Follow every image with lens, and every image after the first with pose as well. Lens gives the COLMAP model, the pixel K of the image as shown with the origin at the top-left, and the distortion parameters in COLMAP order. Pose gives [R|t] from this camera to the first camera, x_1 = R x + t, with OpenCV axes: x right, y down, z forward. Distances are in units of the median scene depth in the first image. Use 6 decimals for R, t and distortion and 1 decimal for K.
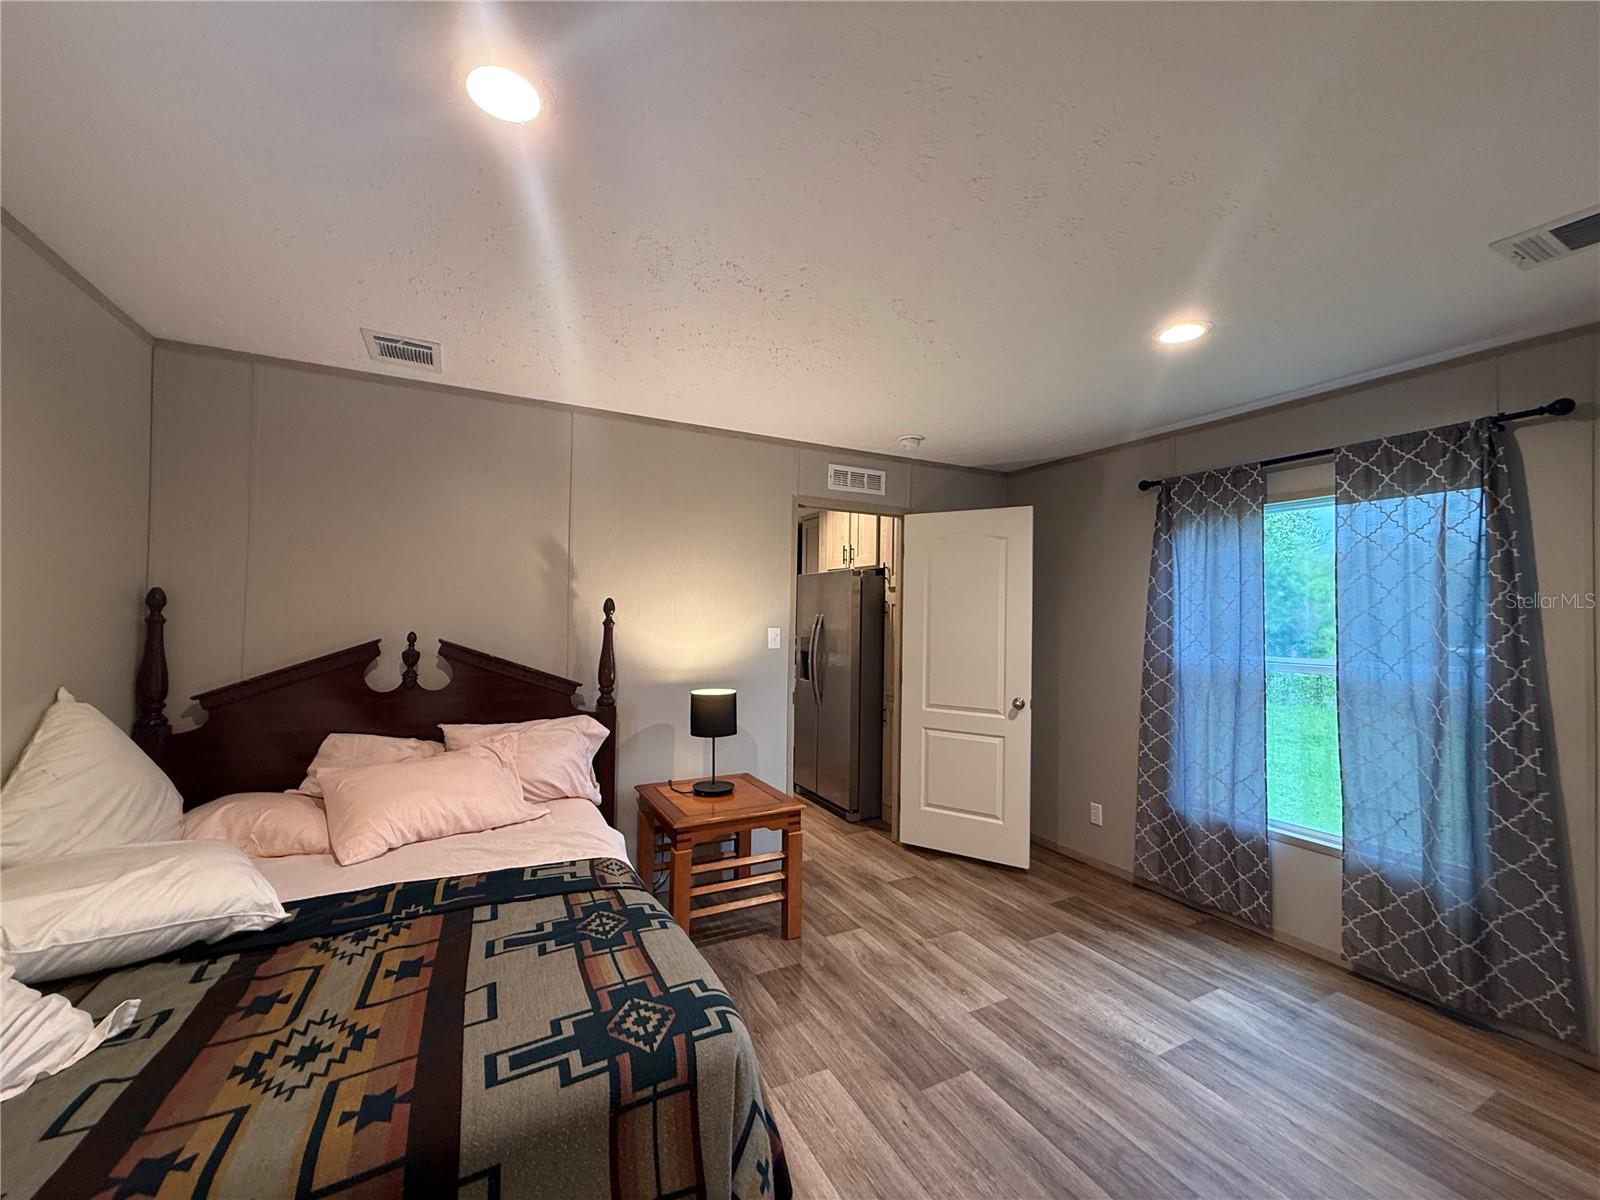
lens RADIAL K [[636.4, 0, 797.4], [0, 636.4, 603.9], [0, 0, 1]] dist [-0.001470, -0.000276]
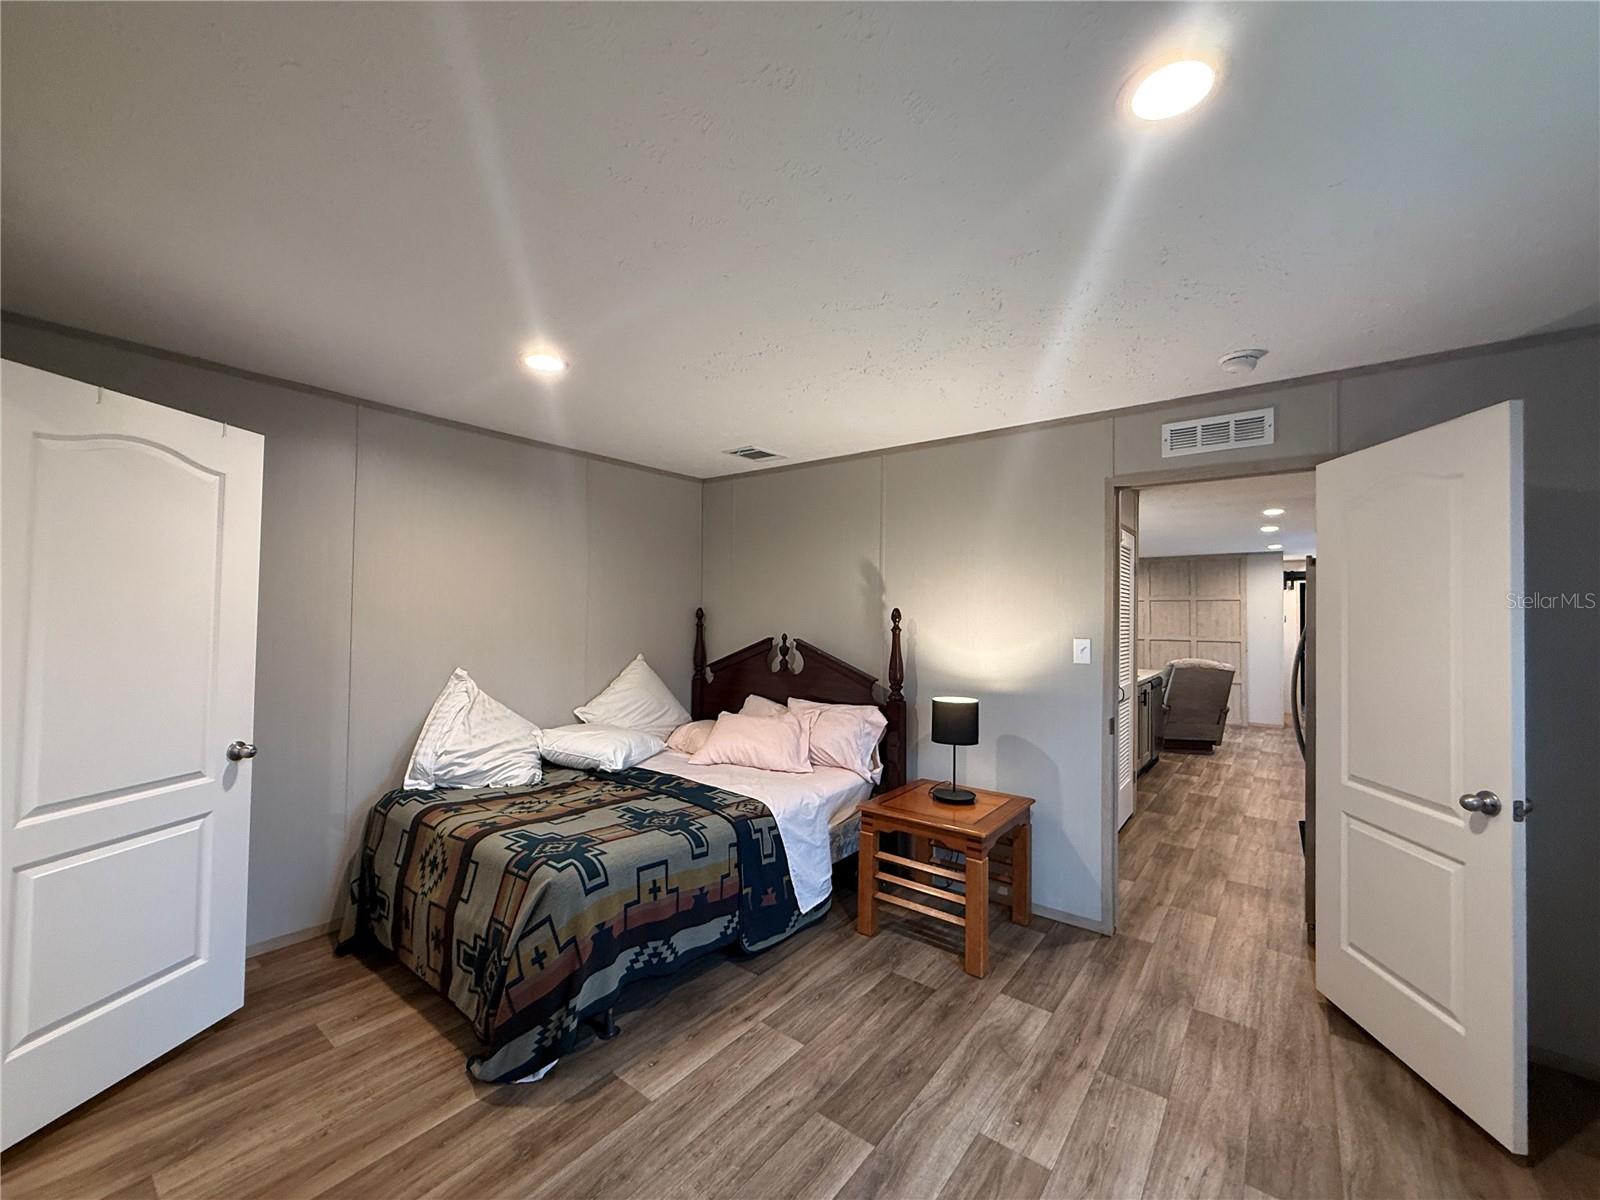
lens RADIAL K [[636.4, 0, 795.6], [0, 636.4, 603.2], [0, 0, 1]] dist [-0.000541, 0.000114]
pose [[0.414446, -0.026693, -0.909682, 0.985902], [0.008614, 0.999640, -0.025408, 0.014228], [0.910033, 0.002694, 0.414527, 0.515256]]
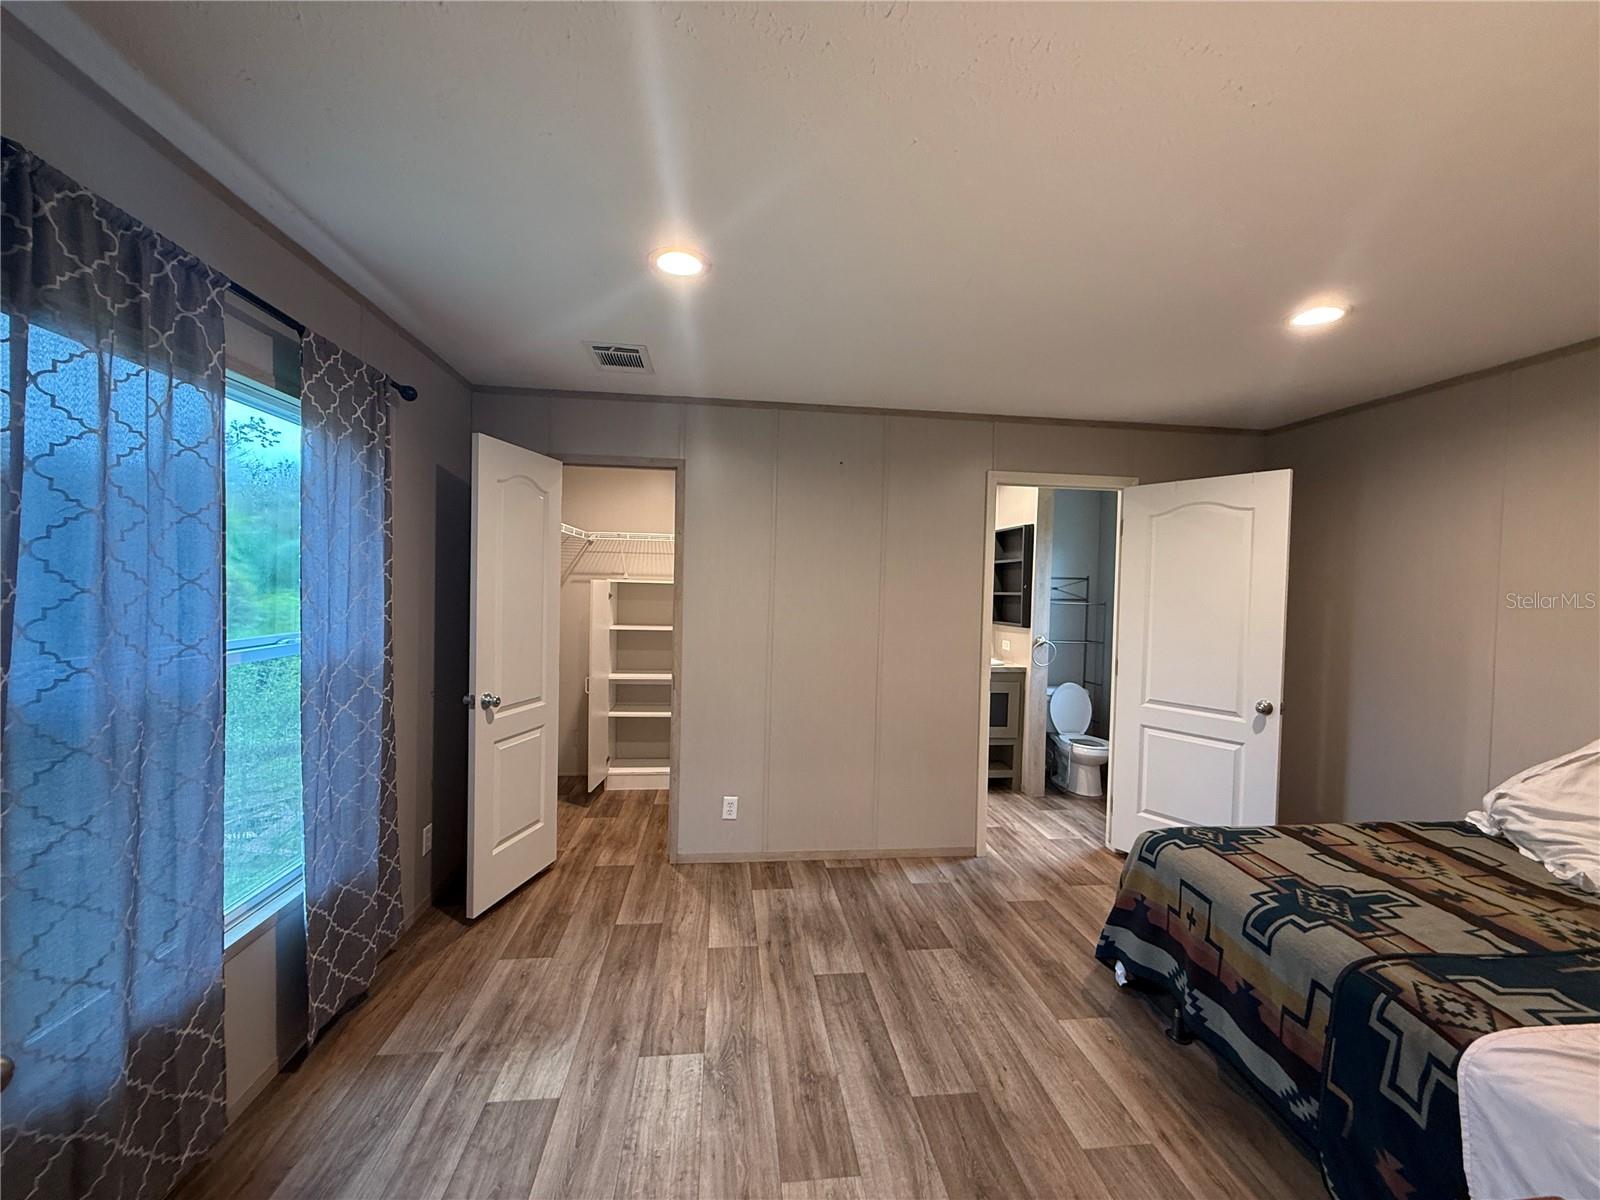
lens RADIAL K [[636.4, 0, 795.6], [0, 636.4, 603.2], [0, 0, 1]] dist [-0.000541, 0.000114]
pose [[-0.933721, -0.045685, 0.355075, 0.130293], [-0.045480, 0.998925, 0.008928, 0.023975], [-0.355101, -0.007812, -0.934795, 1.828690]]
